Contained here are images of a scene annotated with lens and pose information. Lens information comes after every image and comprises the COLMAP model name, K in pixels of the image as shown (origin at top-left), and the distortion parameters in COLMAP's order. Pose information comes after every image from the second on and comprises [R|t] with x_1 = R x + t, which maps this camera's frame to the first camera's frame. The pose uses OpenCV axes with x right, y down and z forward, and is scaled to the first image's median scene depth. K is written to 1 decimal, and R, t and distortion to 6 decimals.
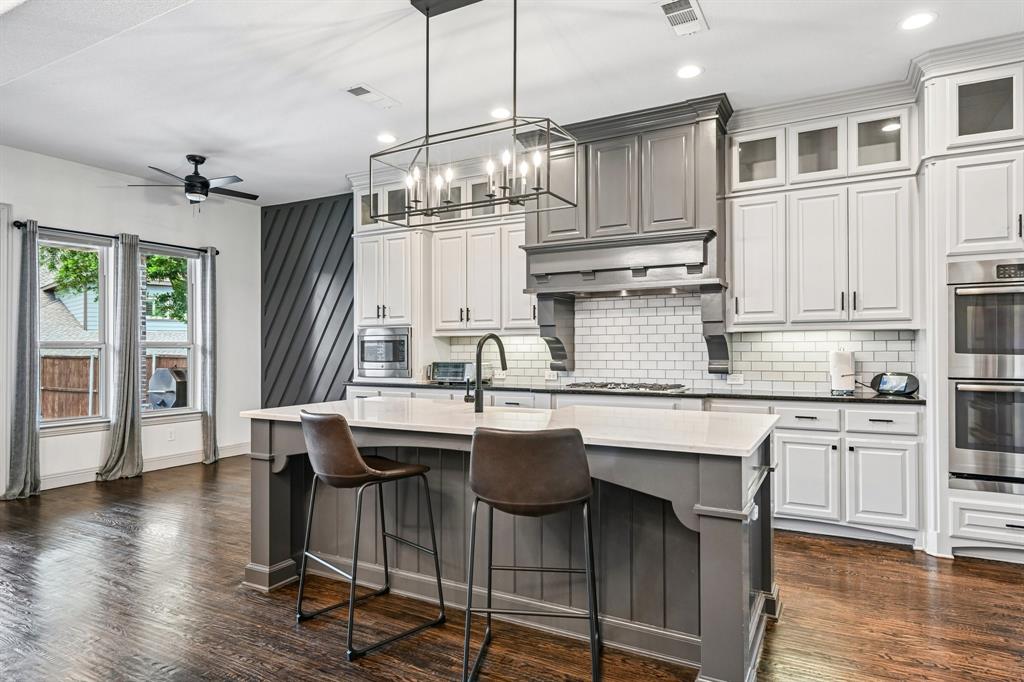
lens RADIAL K [[601.2, 0, 512.0], [0, 601.2, 341.0], [0, 0, 1]] dist [0.001503, -0.000017]
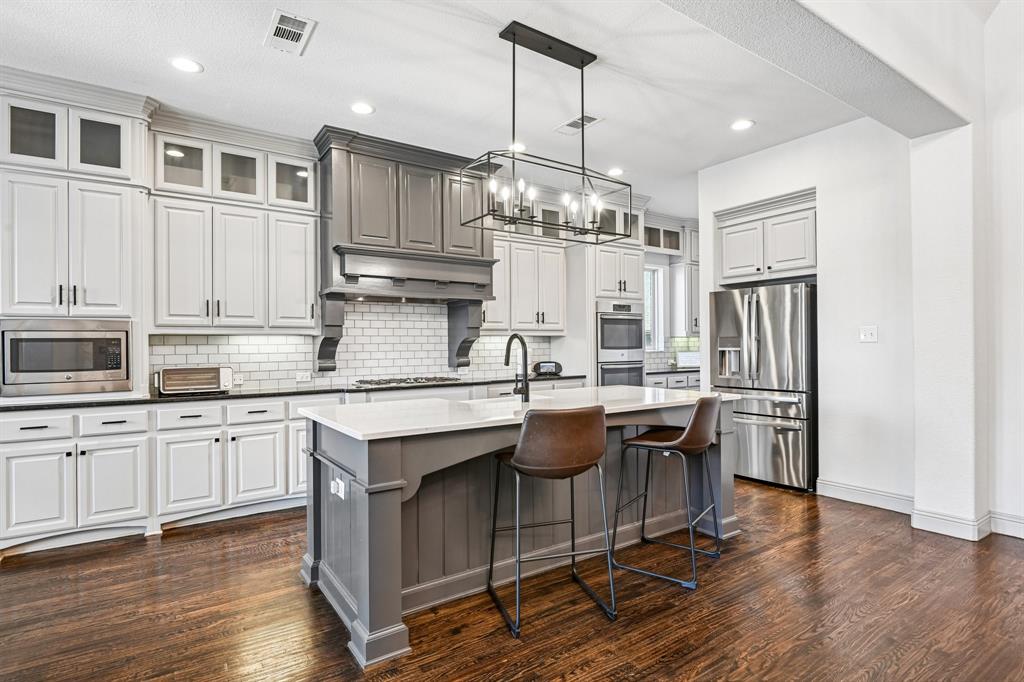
lens RADIAL K [[538.6, 0, 512.0], [0, 538.6, 341.0], [0, 0, 1]] dist [0.027257, -0.000070]
pose [[0.445367, 0.008240, 0.895310, -0.617318], [-0.001976, 0.999964, -0.008220, 0.006487], [-0.895346, 0.001892, 0.445367, 0.346010]]
